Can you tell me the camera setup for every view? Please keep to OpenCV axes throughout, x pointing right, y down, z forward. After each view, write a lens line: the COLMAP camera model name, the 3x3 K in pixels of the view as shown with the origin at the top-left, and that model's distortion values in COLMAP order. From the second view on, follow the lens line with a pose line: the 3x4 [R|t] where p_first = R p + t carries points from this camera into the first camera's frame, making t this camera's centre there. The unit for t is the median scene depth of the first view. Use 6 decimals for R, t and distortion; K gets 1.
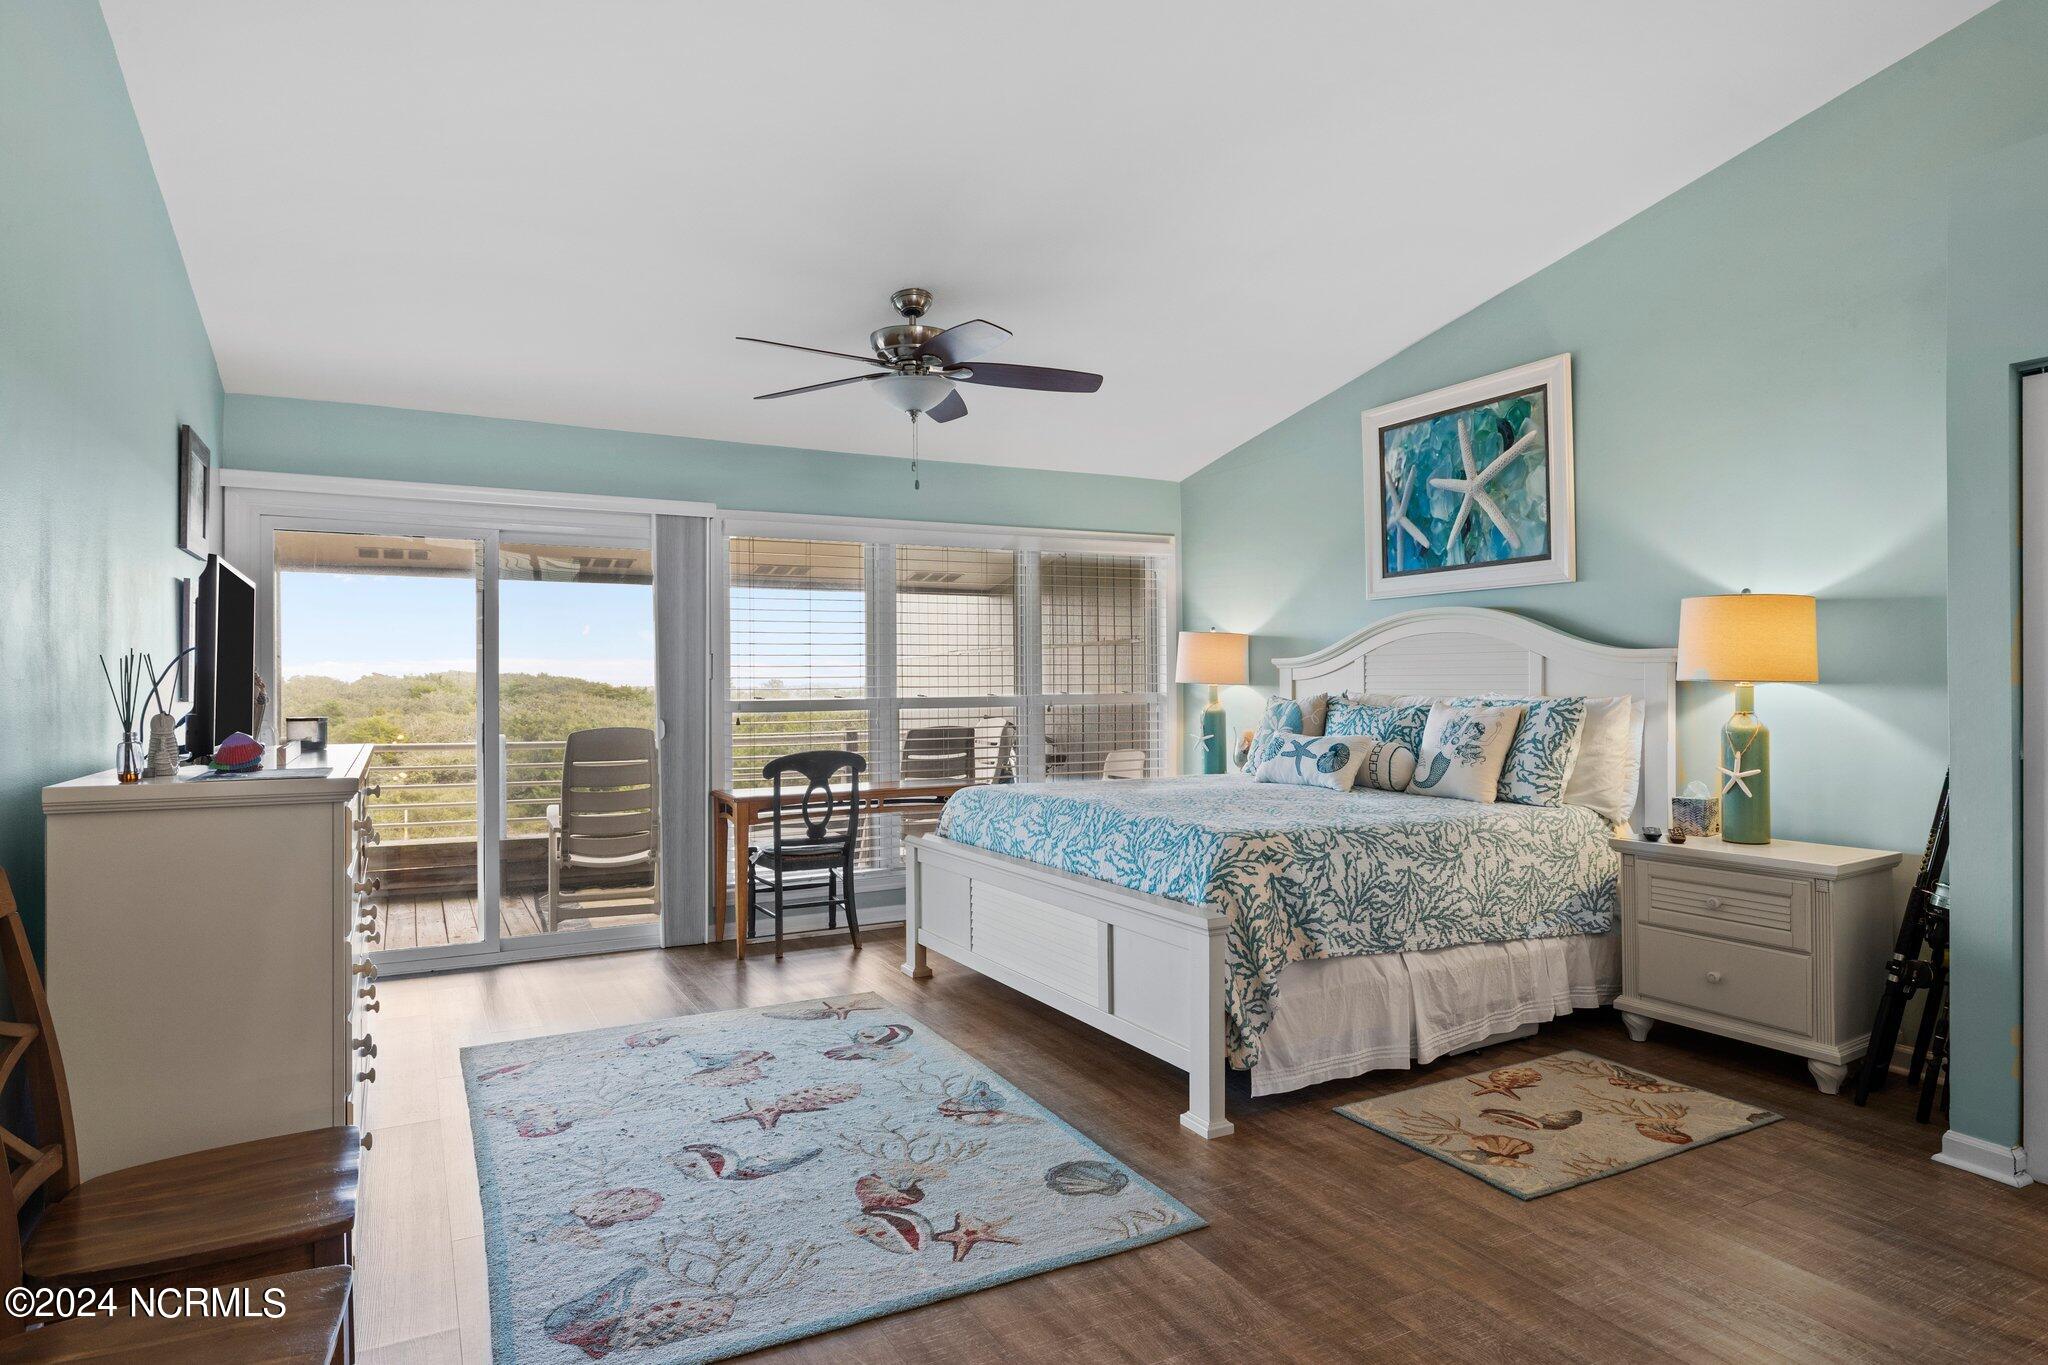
lens RADIAL K [[1155.7, 0, 1029.2], [0, 1155.7, 680.6], [0, 0, 1]] dist [-0.000904, -0.000502]
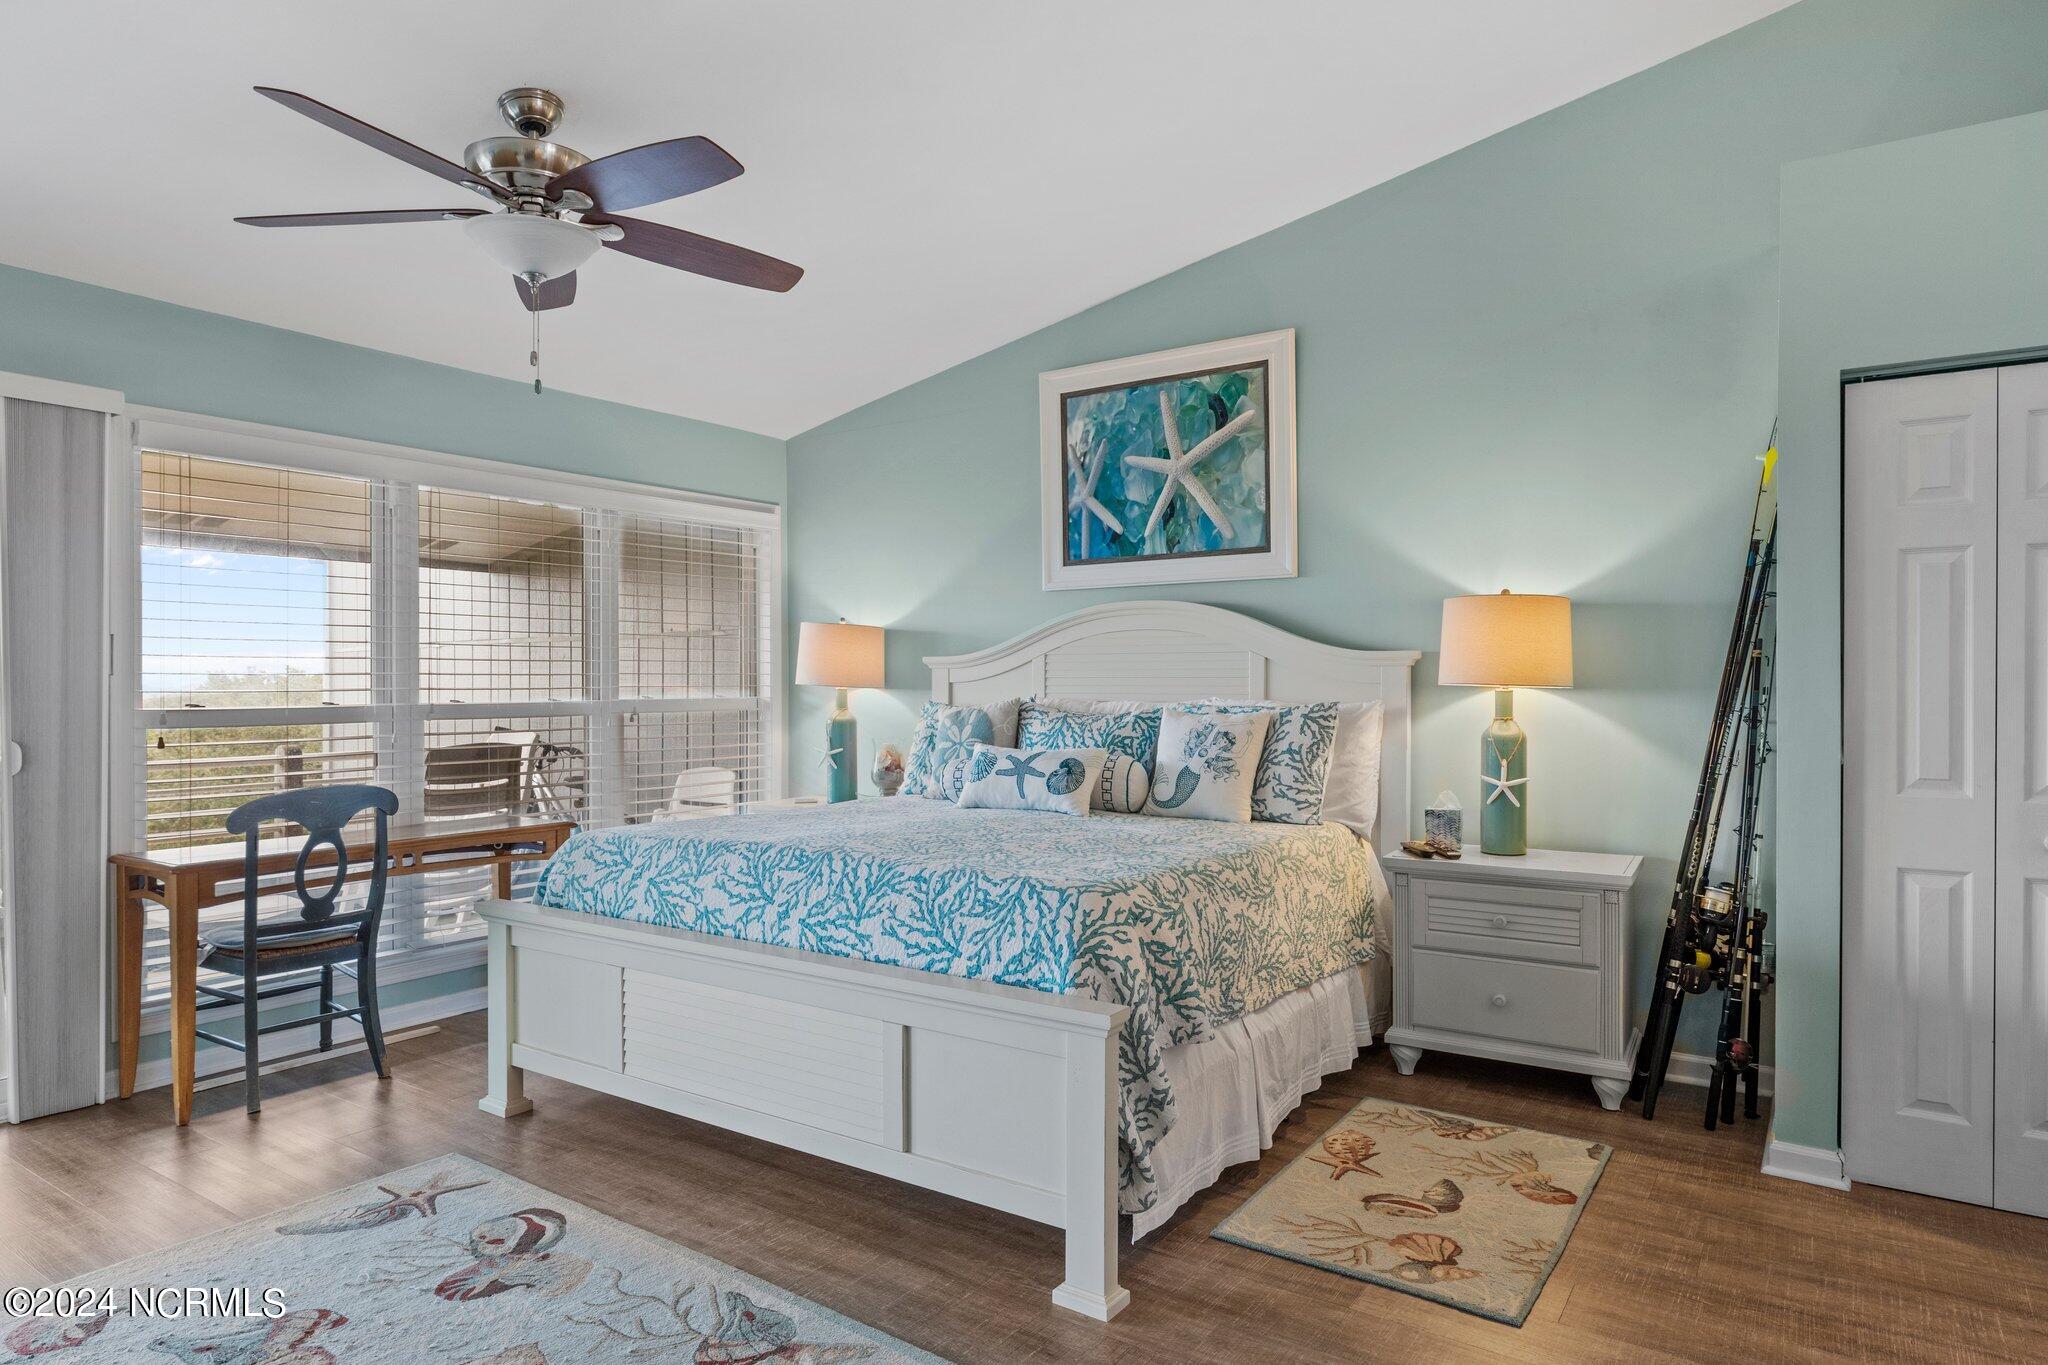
lens RADIAL K [[1193.5, 0, 1025.9], [0, 1193.5, 687.8], [0, 0, 1]] dist [-0.007993, 0.001510]
pose [[0.889948, 0.004086, 0.456043, -0.182291], [-0.005382, 0.999984, 0.001542, 0.002805], [-0.456030, -0.003827, 0.889956, 0.295102]]
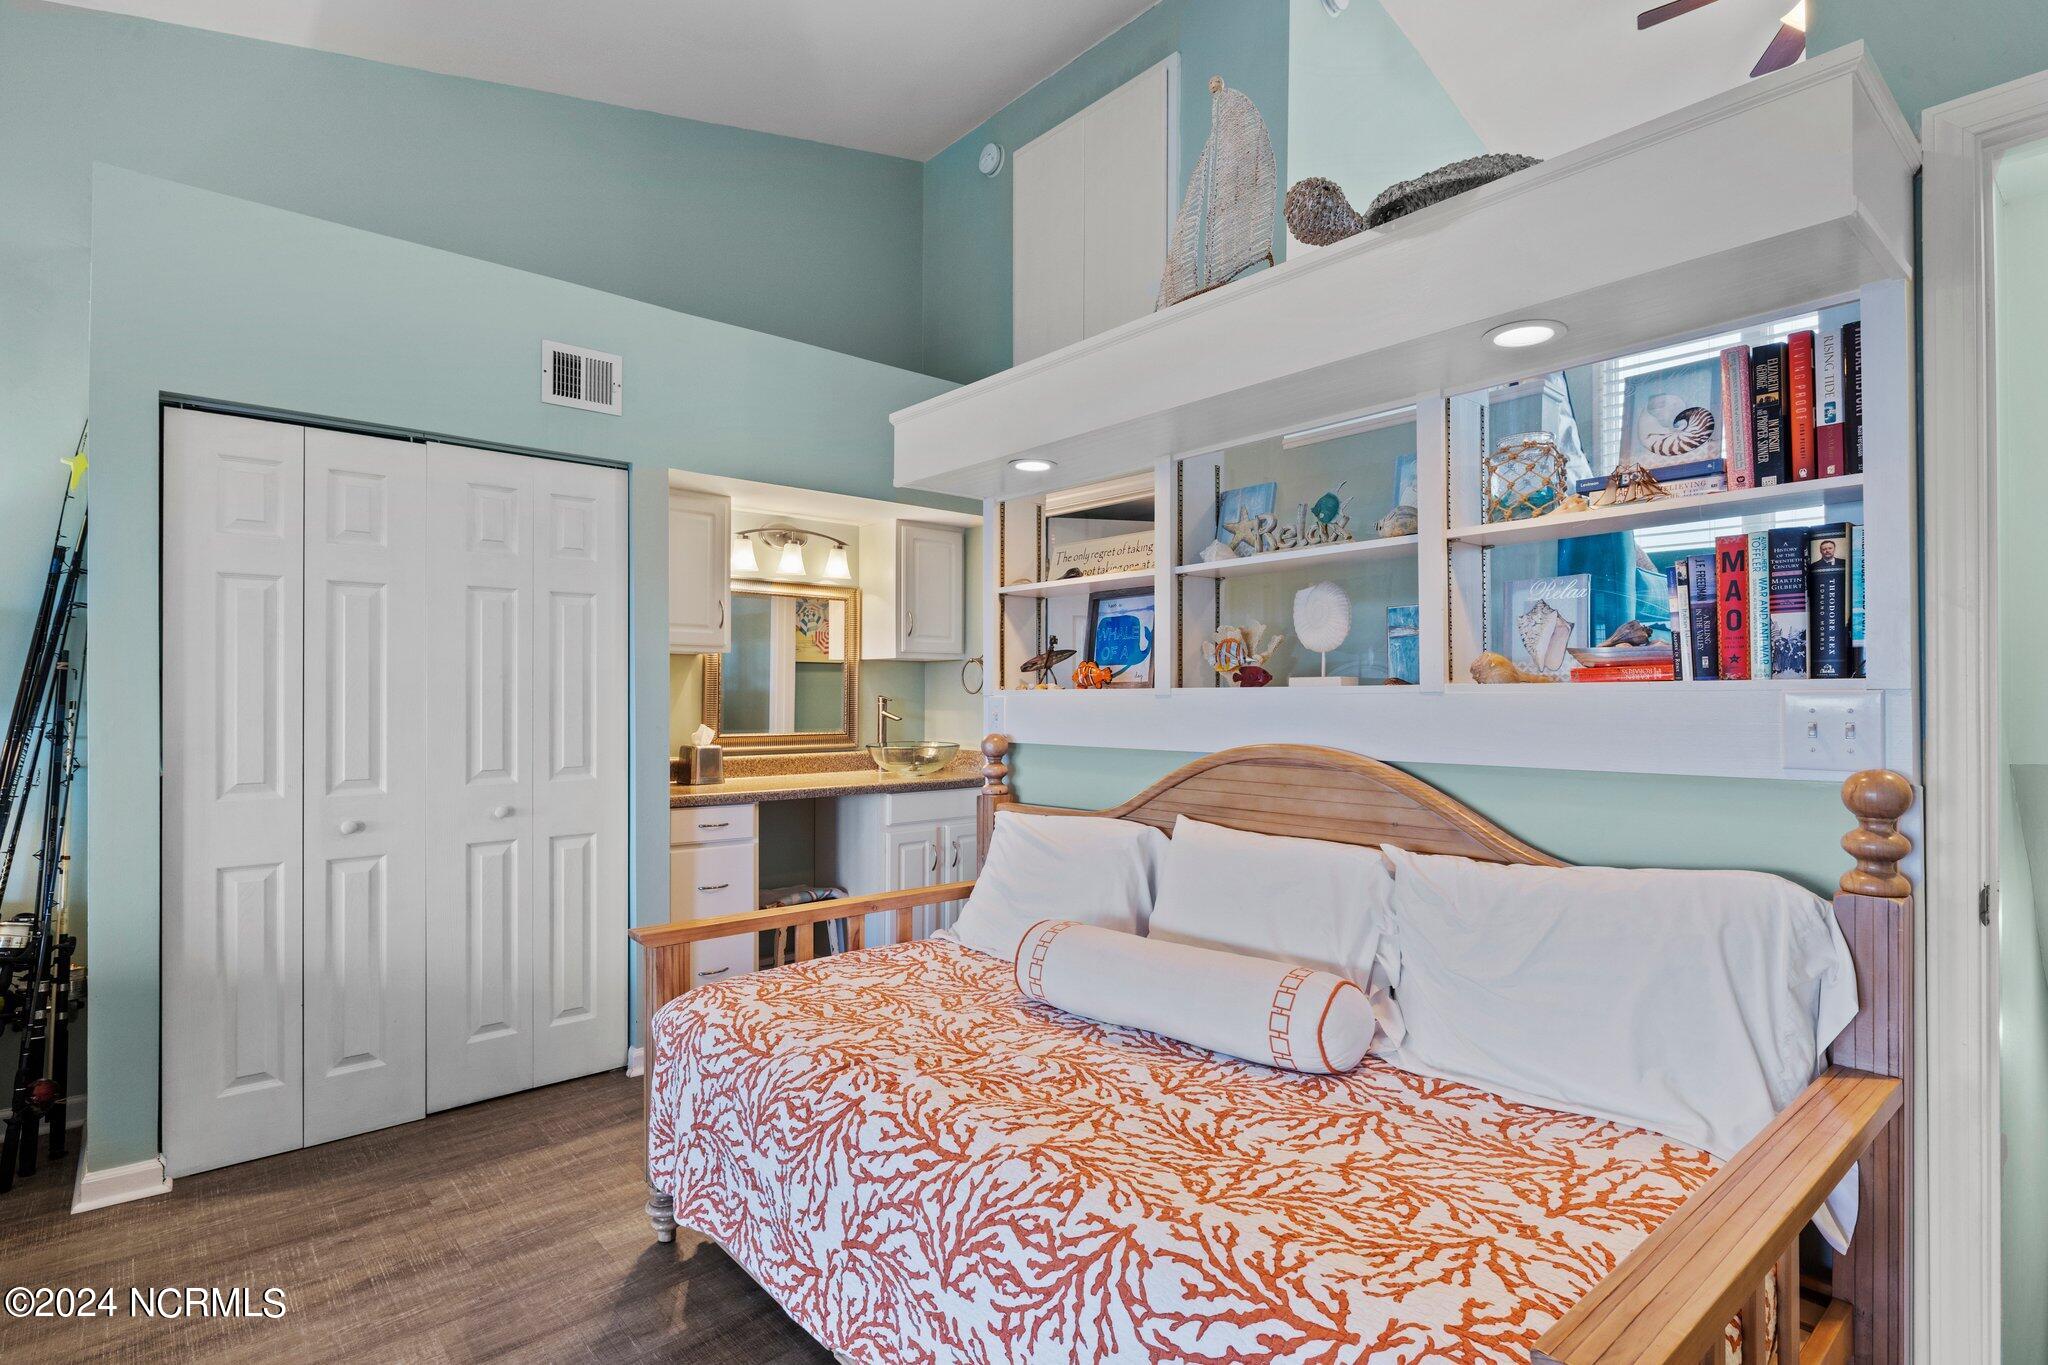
lens RADIAL K [[1007.6, 0, 1020.2], [0, 1007.6, 693.5], [0, 0, 1]] dist [-0.004288, -0.000474]
pose [[-0.214679, 0.008802, 0.976645, -0.133094], [0.002214, 0.999961, -0.008526, 0.002881], [-0.976682, 0.000332, -0.214690, 0.325792]]
